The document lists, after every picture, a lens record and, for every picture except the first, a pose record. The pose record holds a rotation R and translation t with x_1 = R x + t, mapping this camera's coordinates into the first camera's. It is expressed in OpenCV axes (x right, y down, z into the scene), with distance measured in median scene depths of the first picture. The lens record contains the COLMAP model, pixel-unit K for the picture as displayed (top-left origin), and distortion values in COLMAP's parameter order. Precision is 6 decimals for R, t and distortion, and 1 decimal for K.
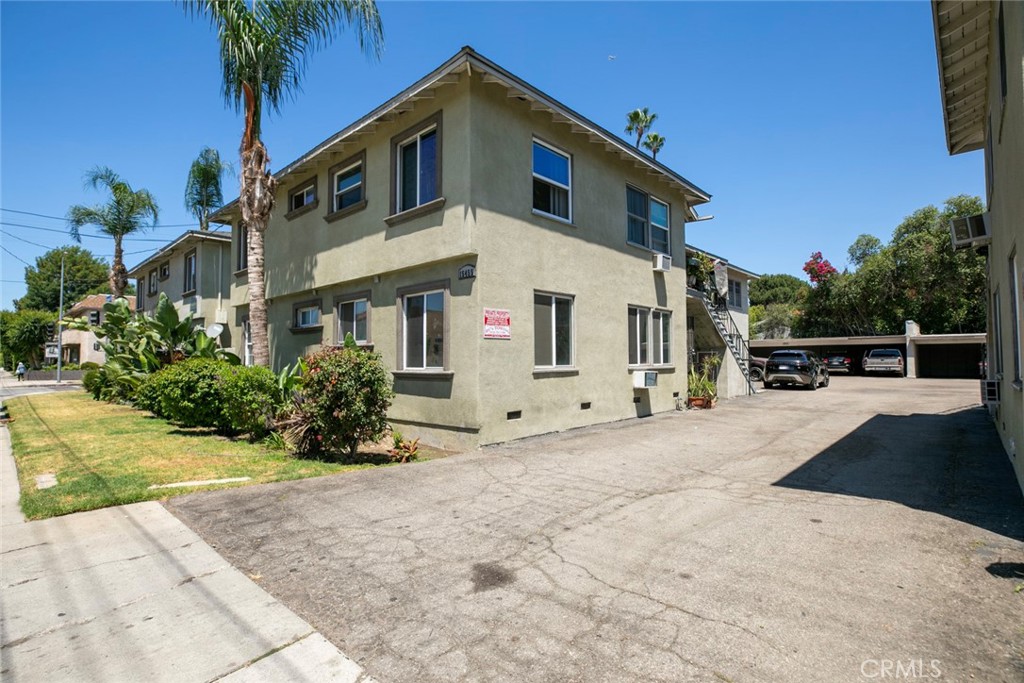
lens RADIAL K [[500.1, 0, 508.0], [0, 500.1, 342.5], [0, 0, 1]] dist [-0.023119, 0.000787]
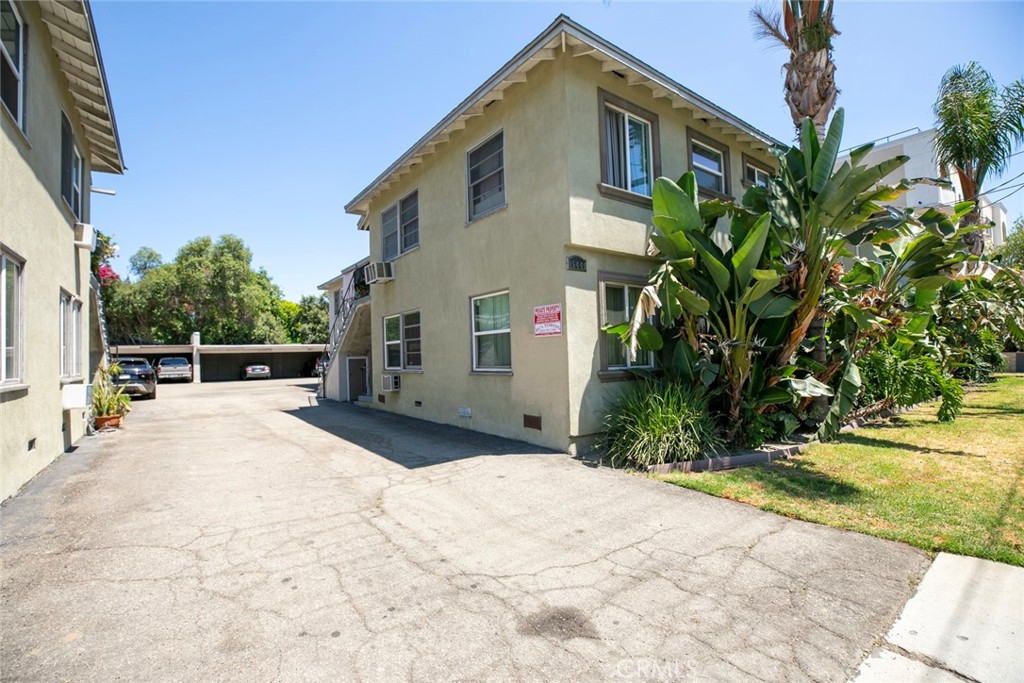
lens RADIAL K [[462.5, 0, 506.4], [0, 462.5, 344.7], [0, 0, 1]] dist [-0.031758, 0.004050]
pose [[0.185197, 0.026349, 0.982348, -0.551662], [-0.008336, 0.999647, -0.025242, 0.028603], [-0.982666, -0.003514, 0.185351, 0.667695]]
